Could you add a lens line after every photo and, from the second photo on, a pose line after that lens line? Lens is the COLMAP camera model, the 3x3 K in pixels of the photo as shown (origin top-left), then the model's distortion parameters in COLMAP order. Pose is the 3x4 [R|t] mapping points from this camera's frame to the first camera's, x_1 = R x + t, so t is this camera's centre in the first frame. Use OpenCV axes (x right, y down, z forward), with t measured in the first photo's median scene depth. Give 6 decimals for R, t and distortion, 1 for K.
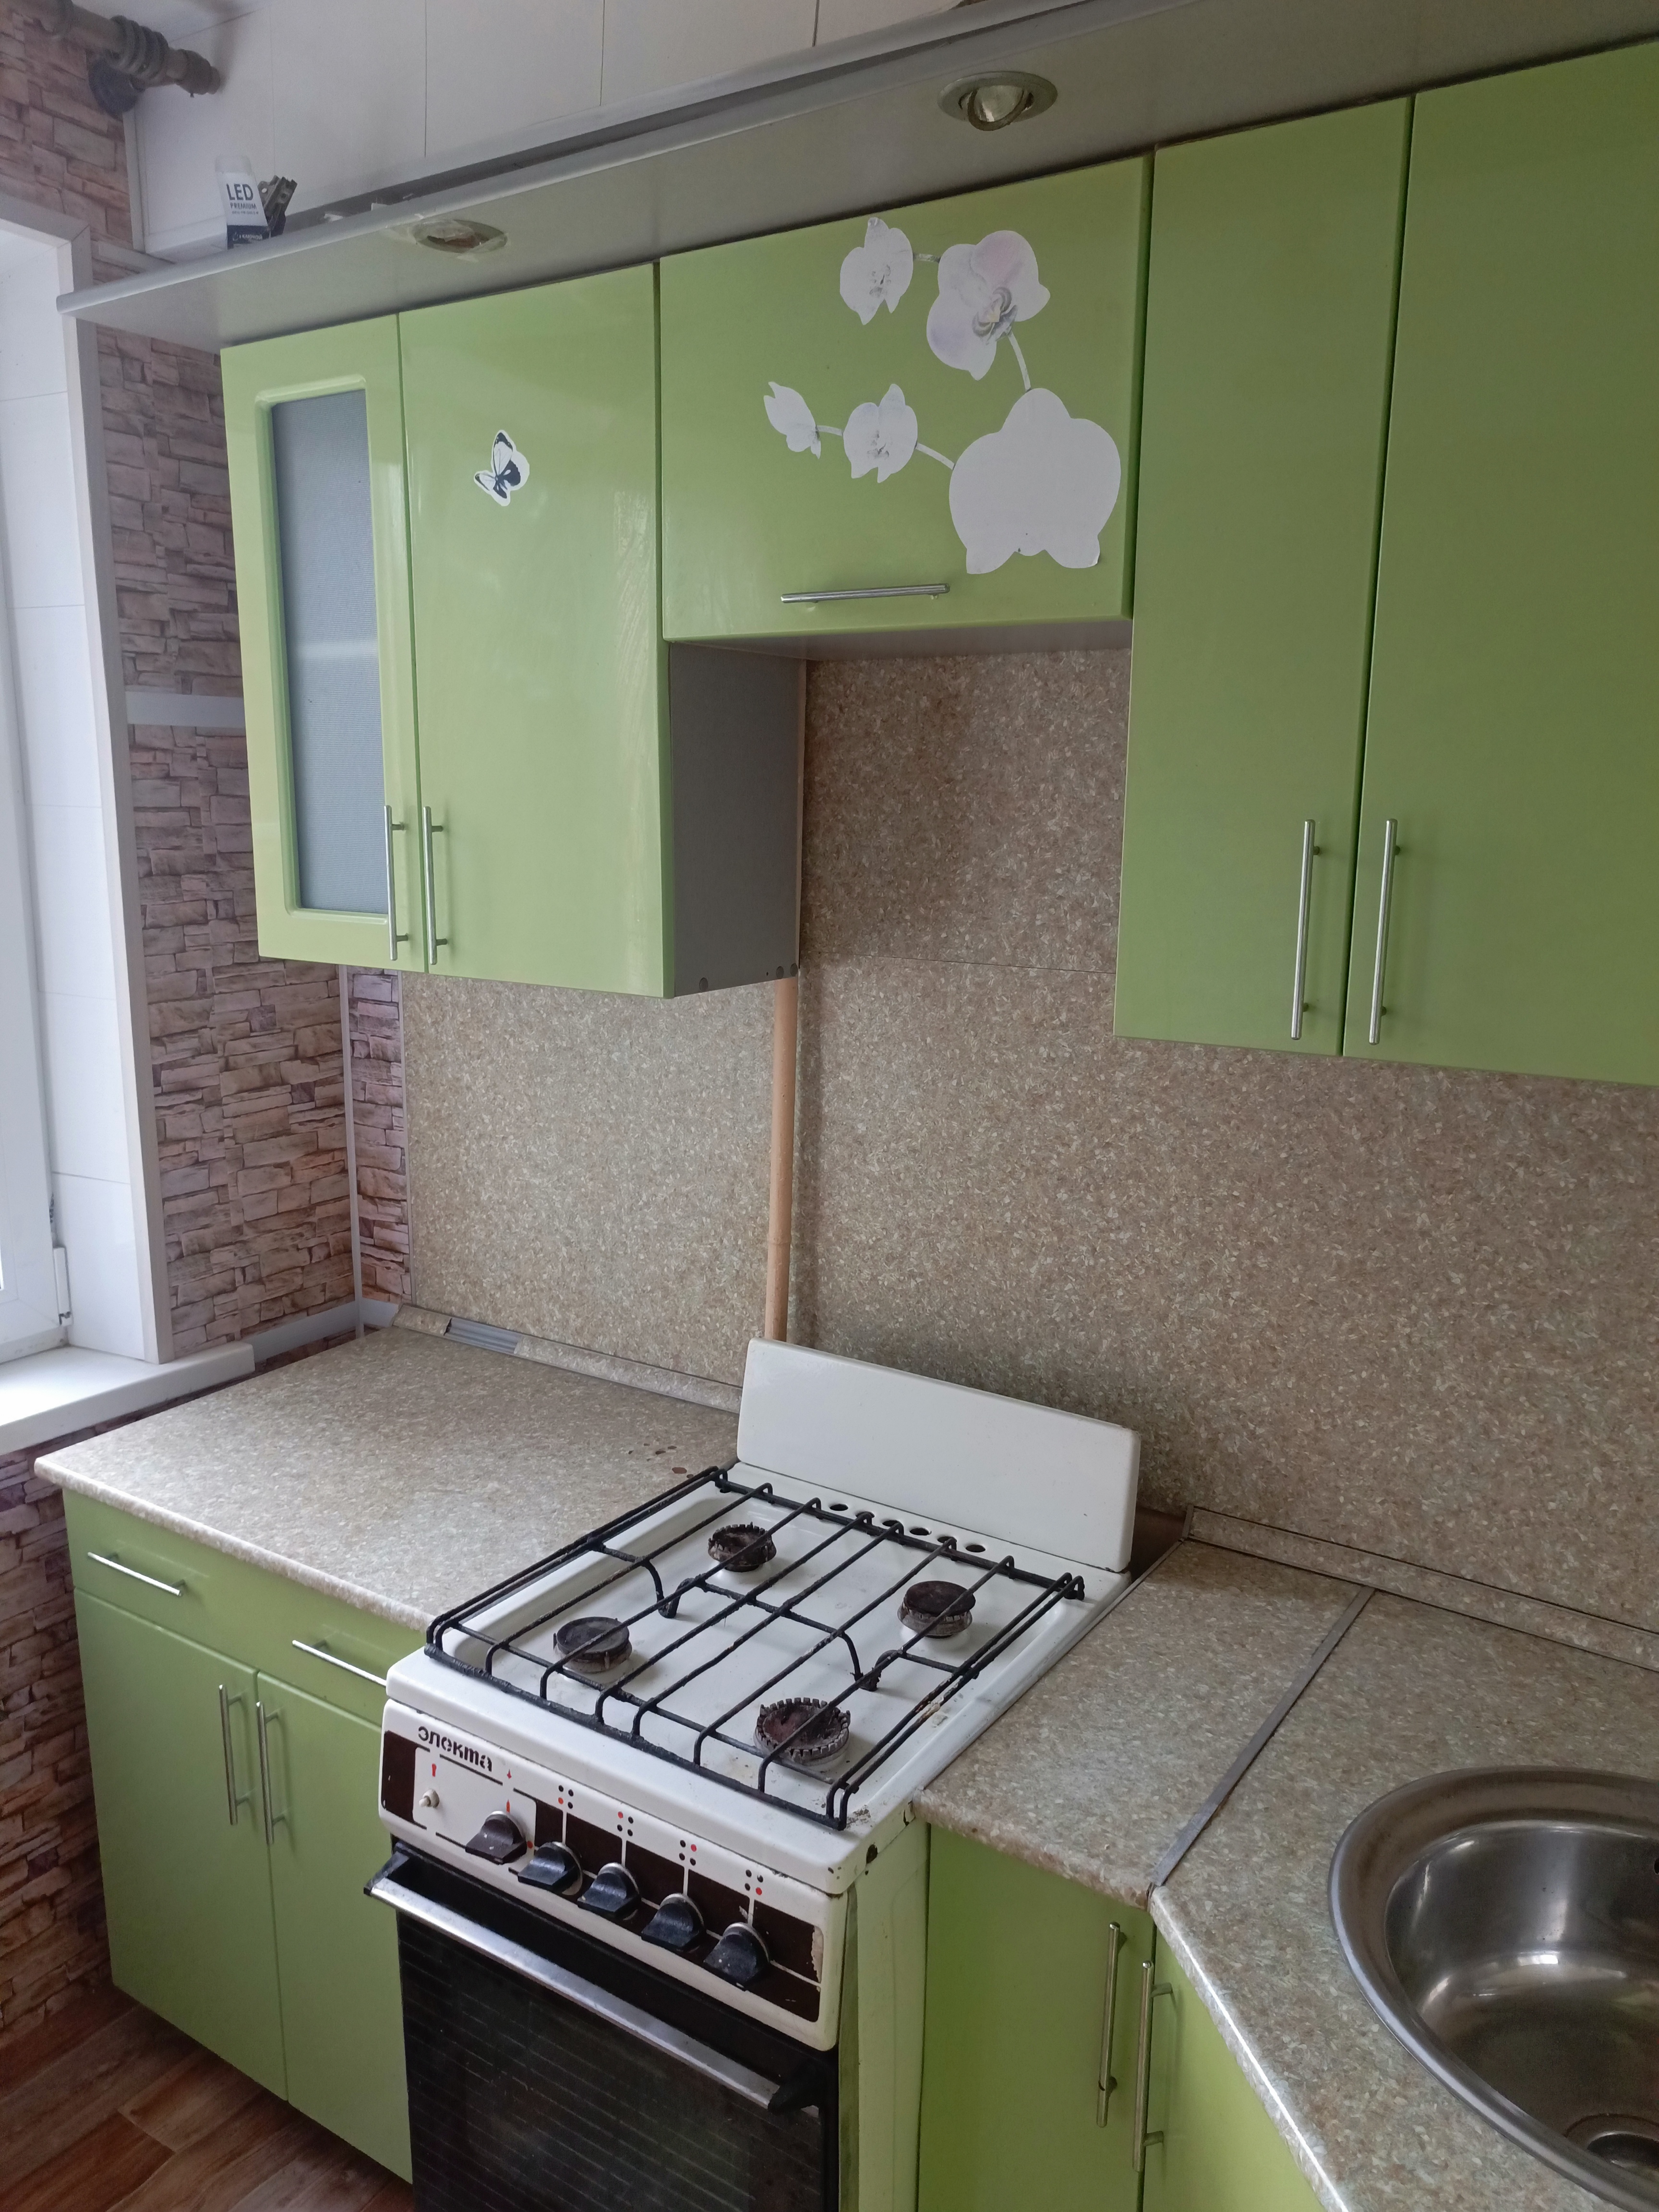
lens RADIAL K [[1609.6, 0, 819.6], [0, 1609.6, 1117.1], [0, 0, 1]] dist [0.012529, -0.001644]
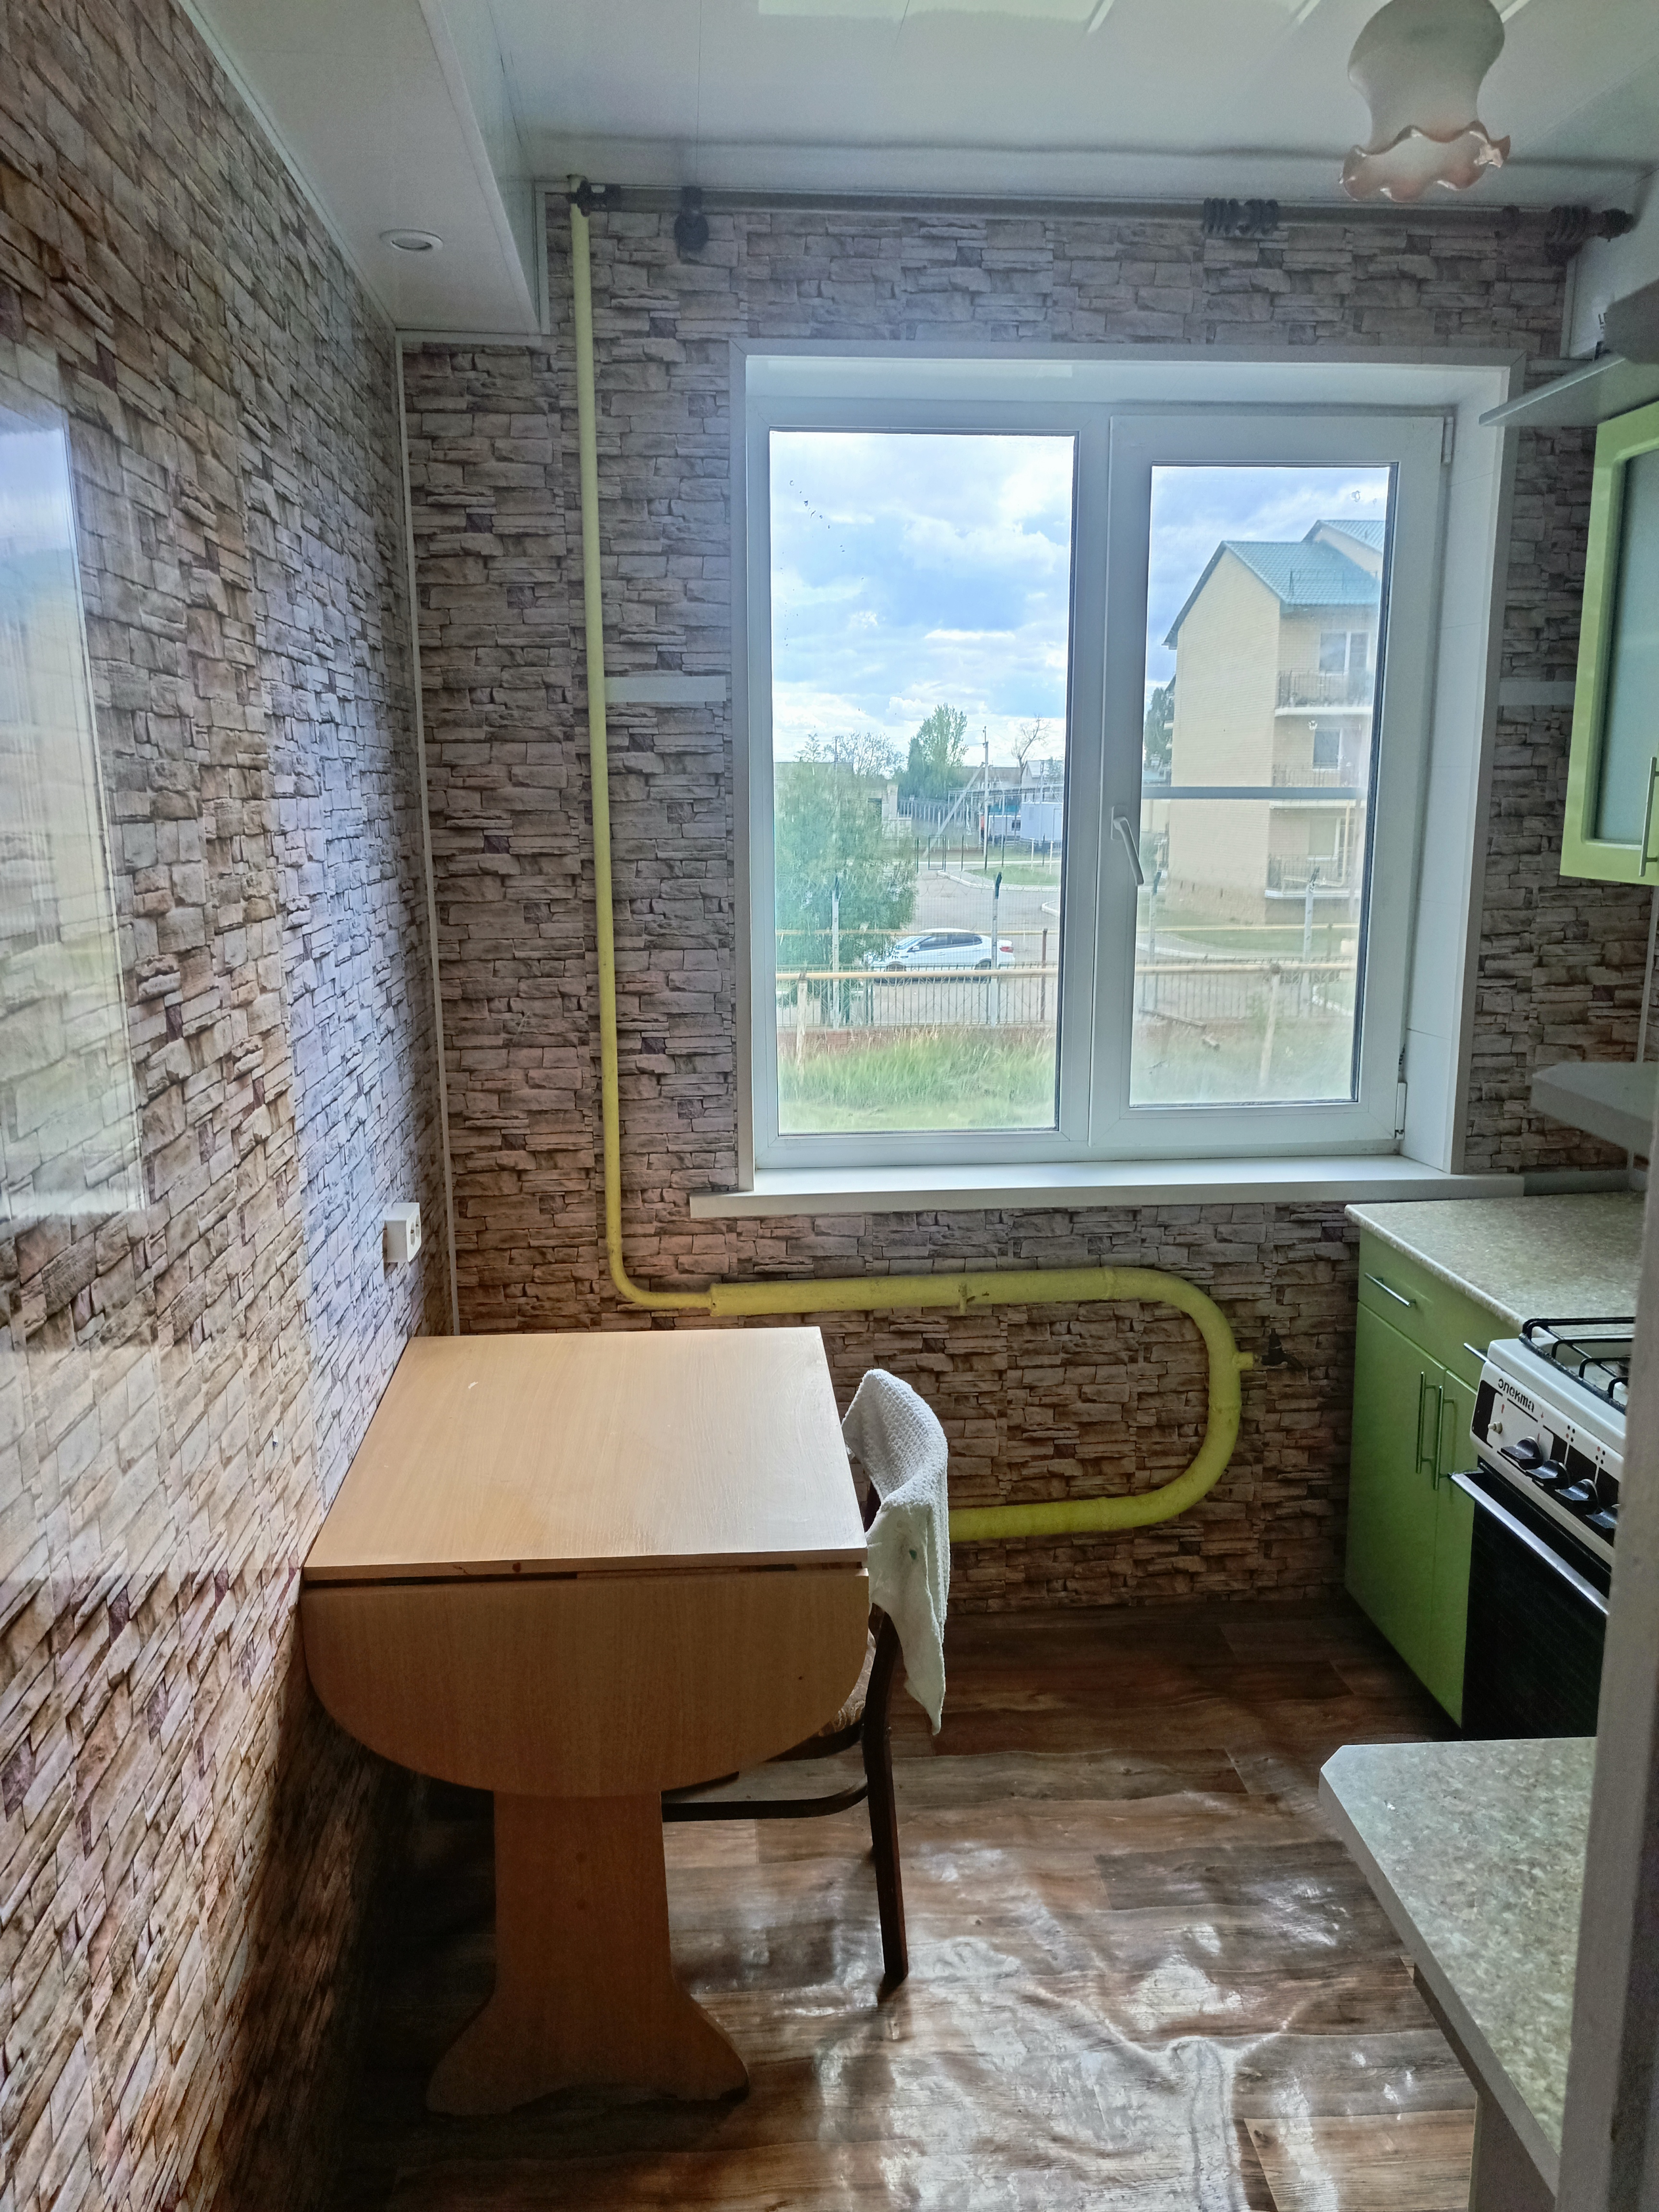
lens RADIAL K [[1609.6, 0, 826.0], [0, 1609.6, 1105.5], [0, 0, 1]] dist [0.012529, -0.001644]
pose [[0.617681, 0.141360, -0.773620, 0.337198], [-0.142137, 0.987579, 0.066970, 0.085193], [0.773478, 0.068594, 0.630101, -0.297963]]
